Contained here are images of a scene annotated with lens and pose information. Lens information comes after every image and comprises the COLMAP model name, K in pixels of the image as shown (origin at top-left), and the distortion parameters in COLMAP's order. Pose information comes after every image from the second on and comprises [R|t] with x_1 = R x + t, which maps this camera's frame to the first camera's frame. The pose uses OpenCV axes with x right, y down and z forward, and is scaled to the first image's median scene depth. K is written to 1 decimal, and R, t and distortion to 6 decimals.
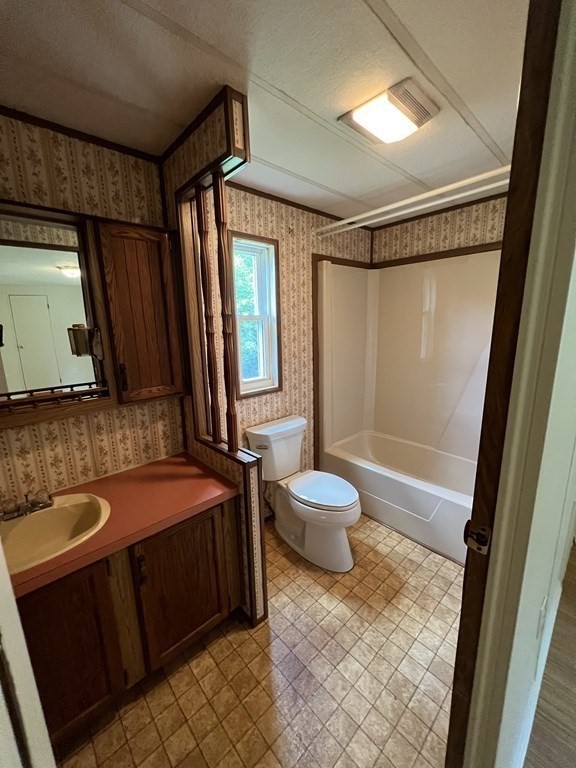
lens RADIAL K [[304.5, 0, 288.0], [0, 304.5, 384.0], [0, 0, 1]] dist [0.000072, 0.000022]
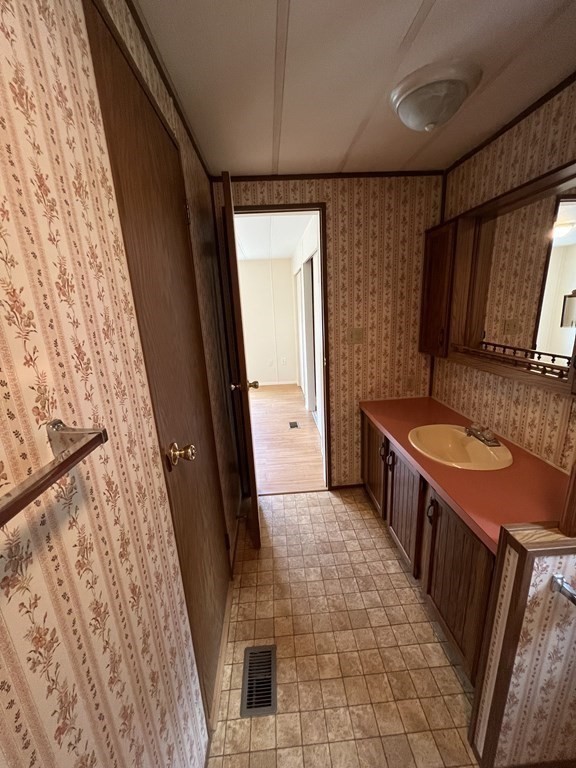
lens RADIAL K [[304.5, 0, 288.0], [0, 304.5, 384.0], [0, 0, 1]] dist [0.000072, 0.000022]
pose [[-0.630361, 0.243726, -0.737050, 0.539470], [-0.095861, 0.917732, 0.385458, -0.208383], [0.770361, 0.313632, -0.555139, 0.941228]]
